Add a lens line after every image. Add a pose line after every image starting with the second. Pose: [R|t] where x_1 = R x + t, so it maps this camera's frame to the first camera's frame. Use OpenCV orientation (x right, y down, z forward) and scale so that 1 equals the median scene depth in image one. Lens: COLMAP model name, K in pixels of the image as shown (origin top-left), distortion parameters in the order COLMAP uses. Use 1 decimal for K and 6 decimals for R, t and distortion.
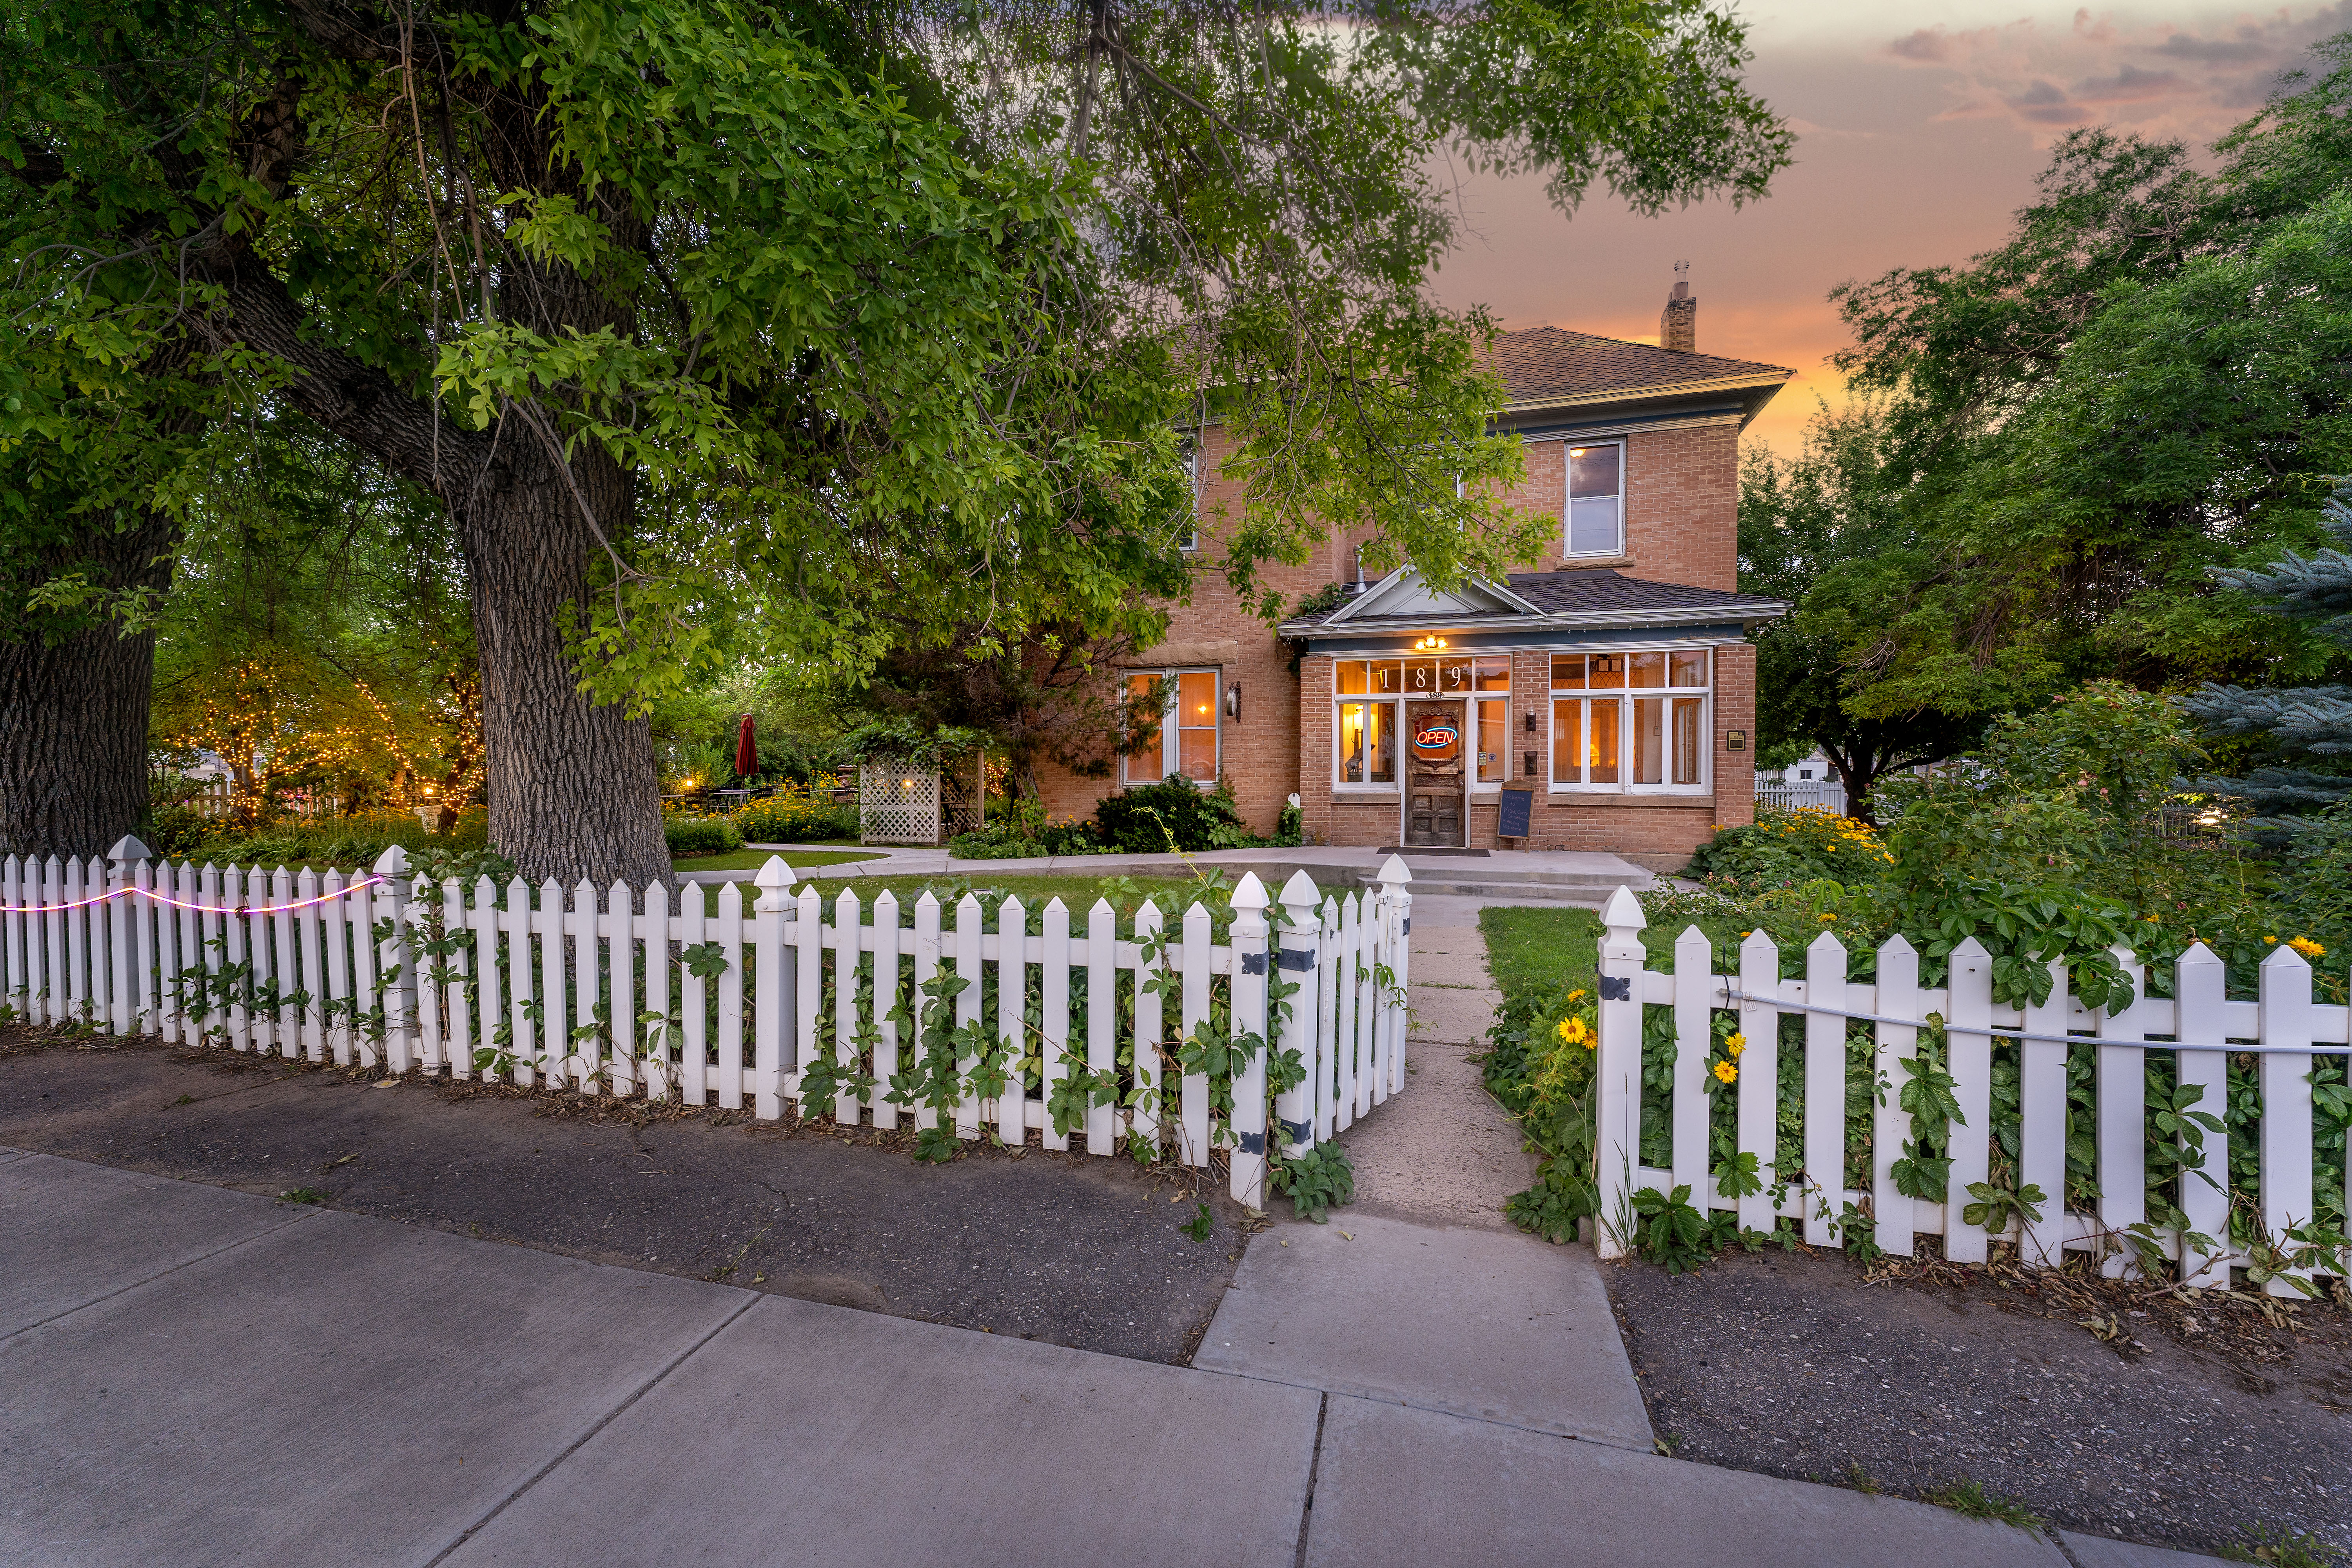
lens RADIAL K [[935.8, 0, 1169.2], [0, 935.8, 786.2], [0, 0, 1]] dist [0.002616, 0.000232]
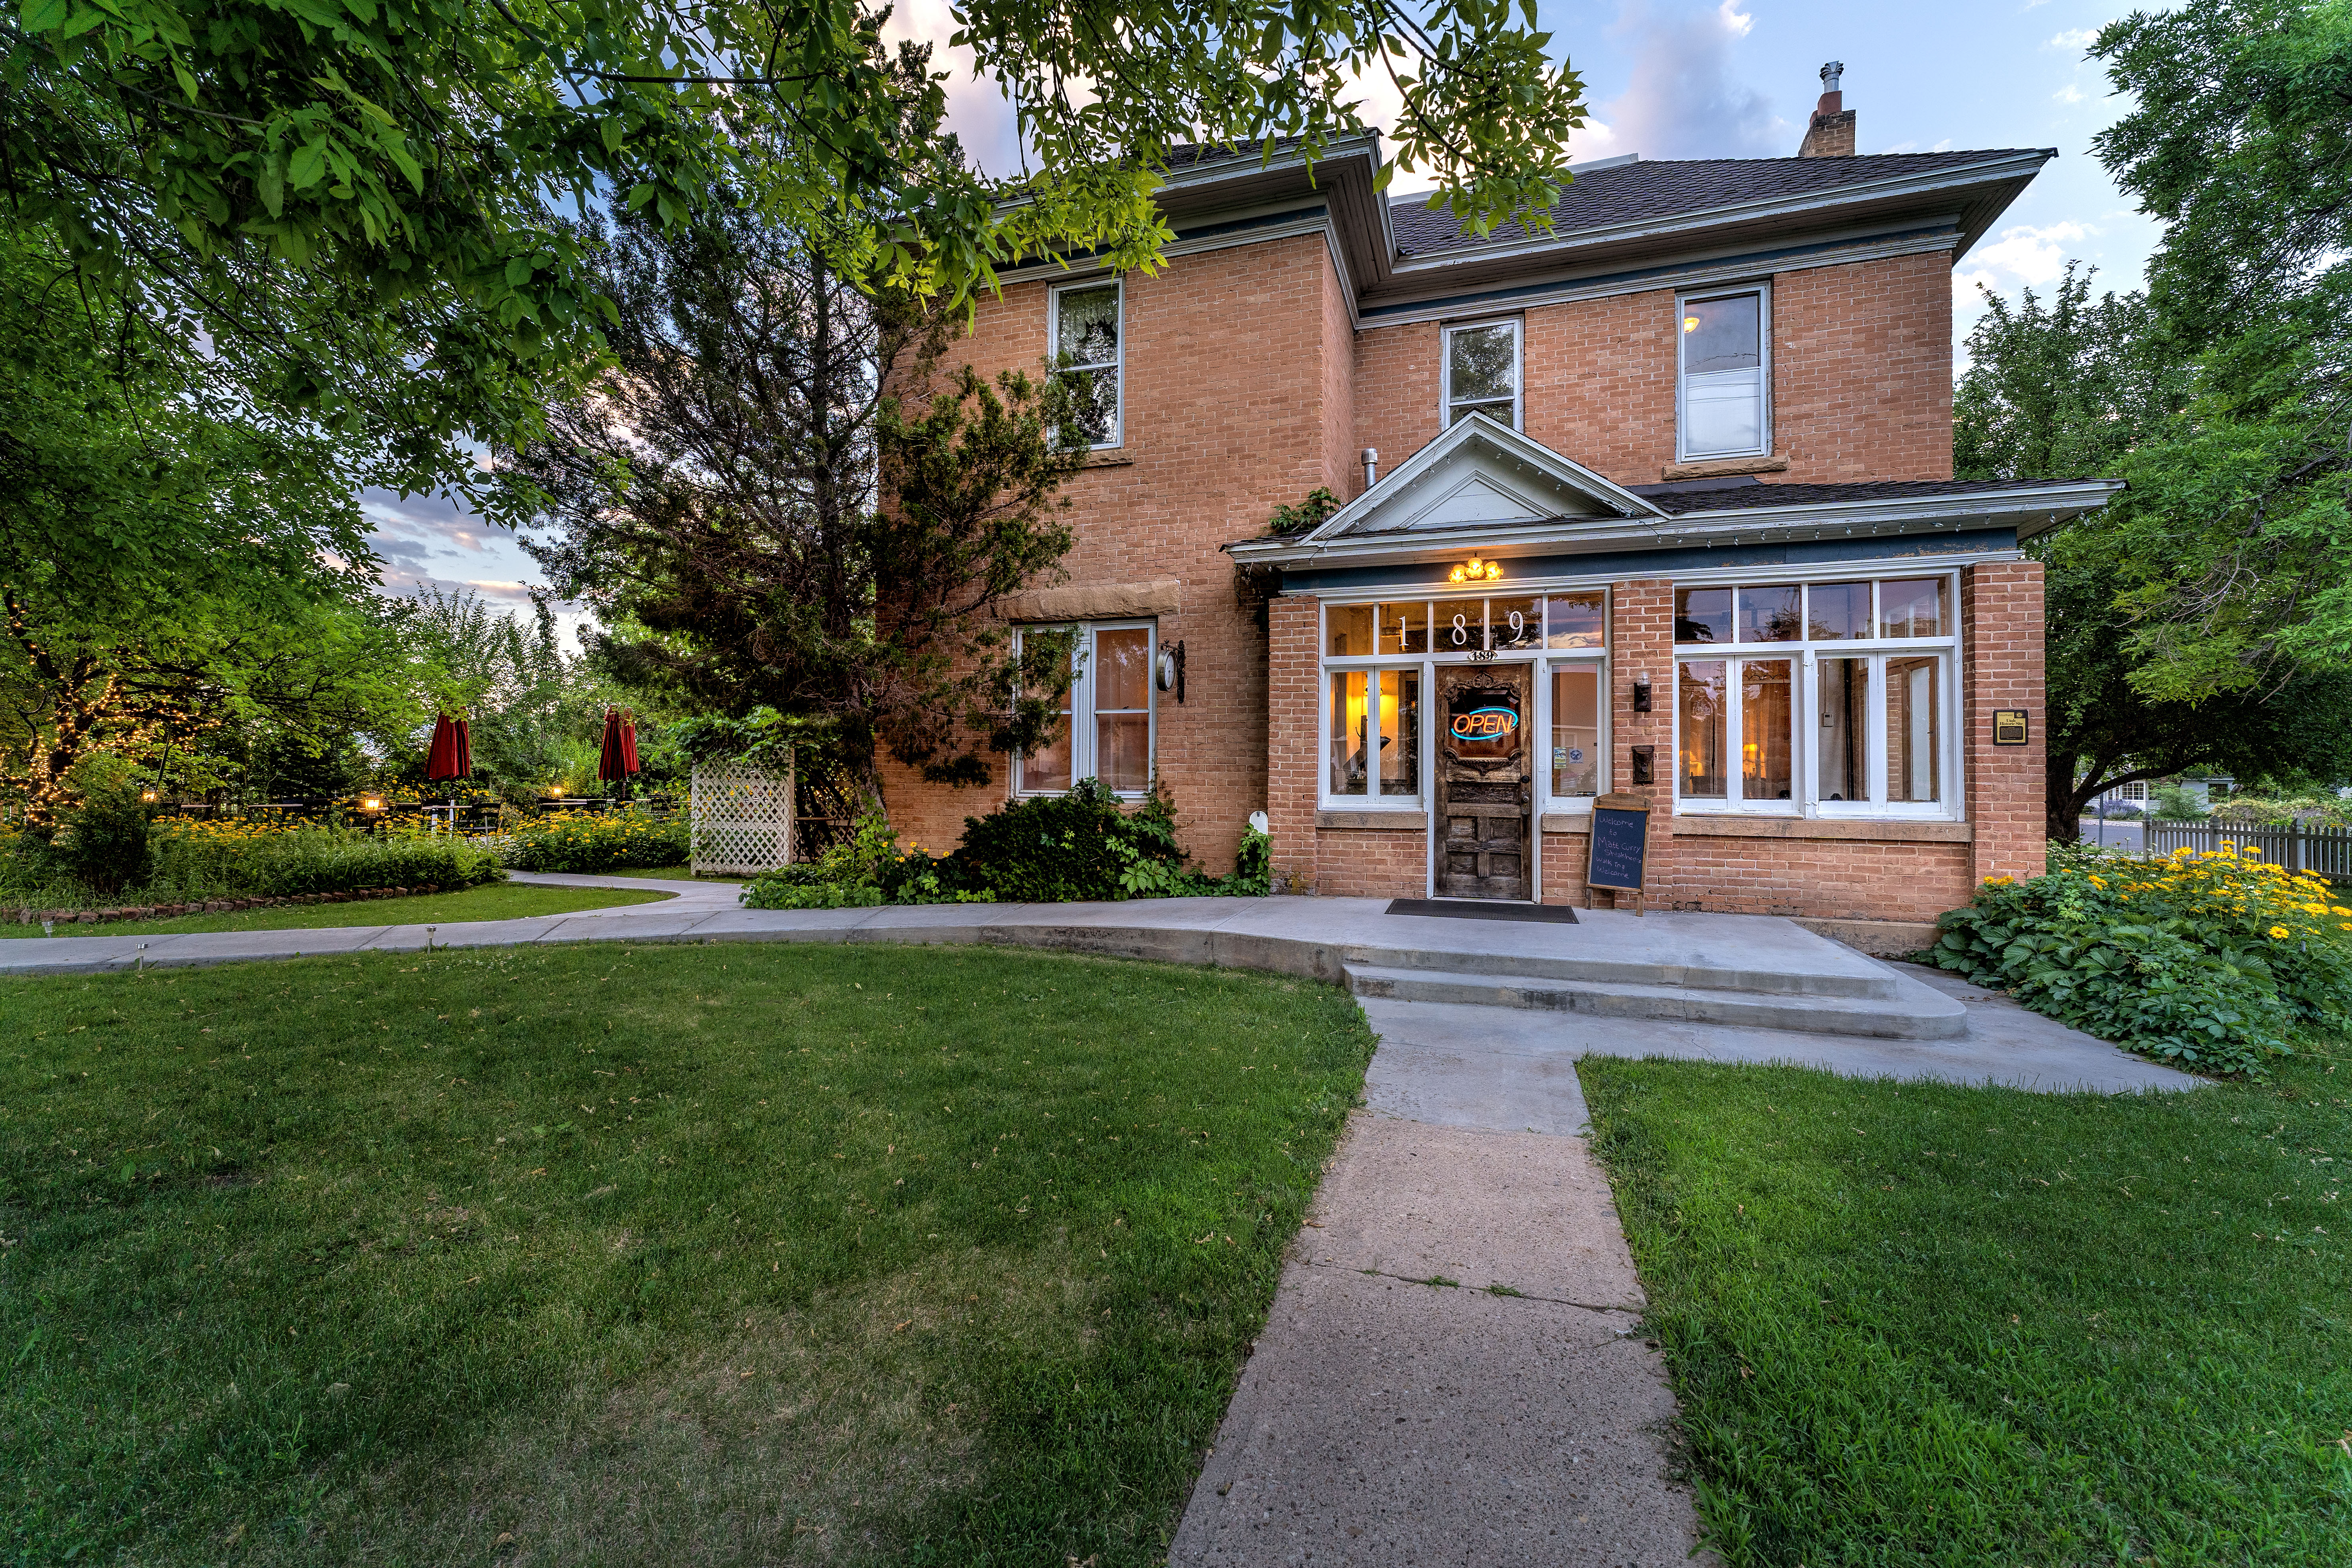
lens RADIAL K [[935.9, 0, 1176.8], [0, 935.9, 767.9], [0, 0, 1]] dist [0.002616, 0.000232]
pose [[0.999212, 0.006016, -0.039229, 0.103220], [-0.007253, 0.999479, -0.031453, -0.001496], [0.039019, 0.031712, 0.998735, 0.363262]]
